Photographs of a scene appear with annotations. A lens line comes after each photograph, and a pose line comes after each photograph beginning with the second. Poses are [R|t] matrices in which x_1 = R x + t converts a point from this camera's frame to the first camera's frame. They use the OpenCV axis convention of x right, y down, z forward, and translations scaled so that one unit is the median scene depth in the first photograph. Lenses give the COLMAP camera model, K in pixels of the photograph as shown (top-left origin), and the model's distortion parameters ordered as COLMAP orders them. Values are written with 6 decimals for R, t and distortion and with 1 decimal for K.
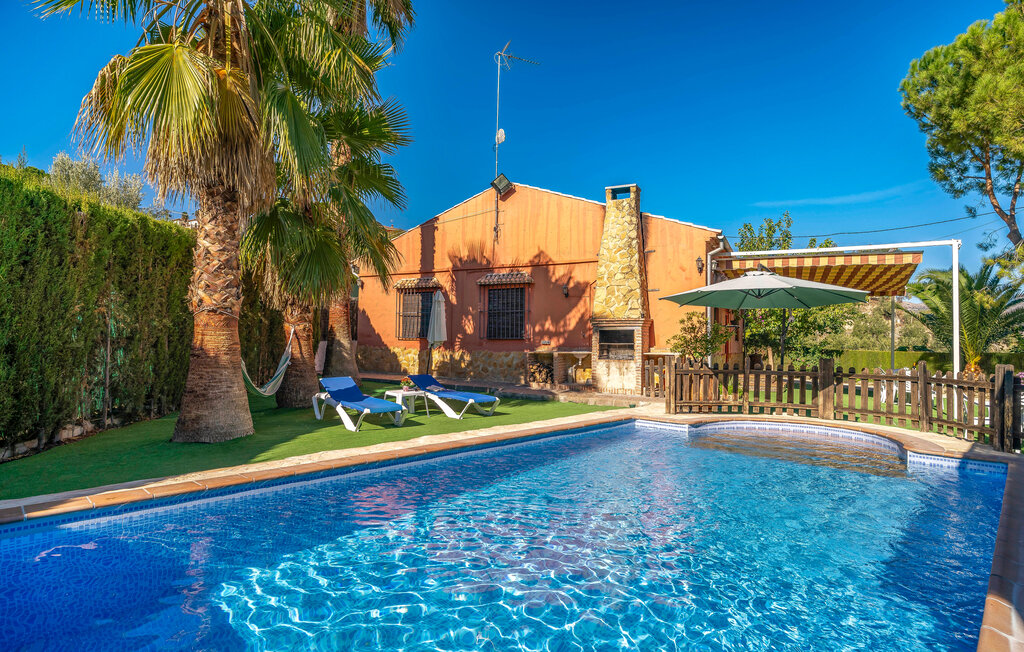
lens RADIAL K [[525.2, 0, 513.0], [0, 525.2, 329.5], [0, 0, 1]] dist [0.001698, -0.000395]
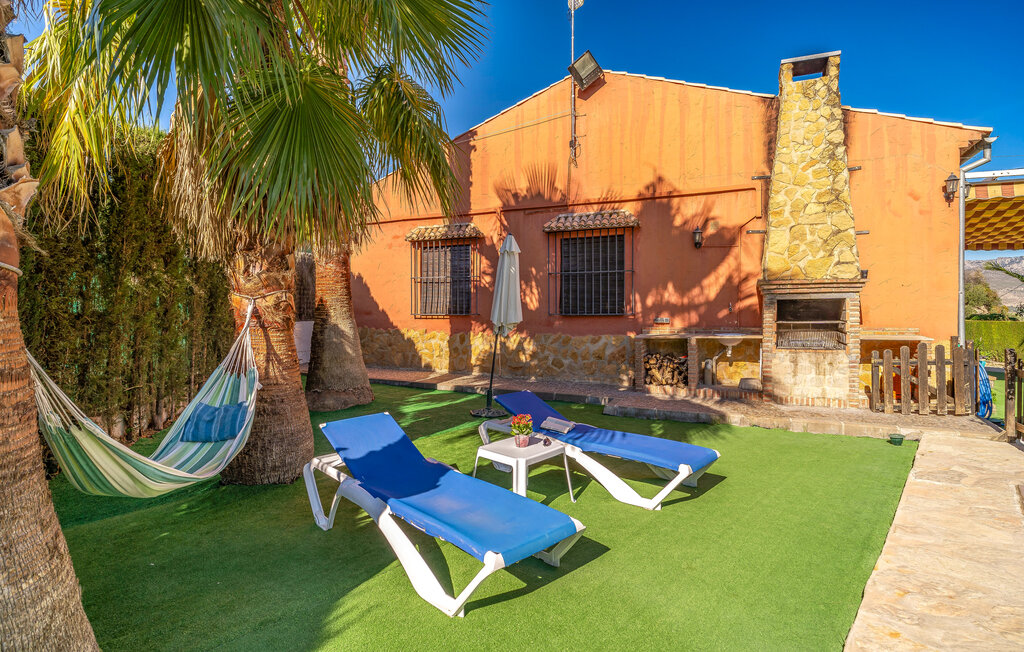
lens RADIAL K [[525.2, 0, 510.6], [0, 525.2, 320.9], [0, 0, 1]] dist [0.001698, -0.000395]
pose [[0.998158, -0.015256, 0.058712, -0.159109], [0.013047, 0.999199, 0.037834, -0.001425], [-0.059242, -0.036998, 0.997558, 0.382451]]
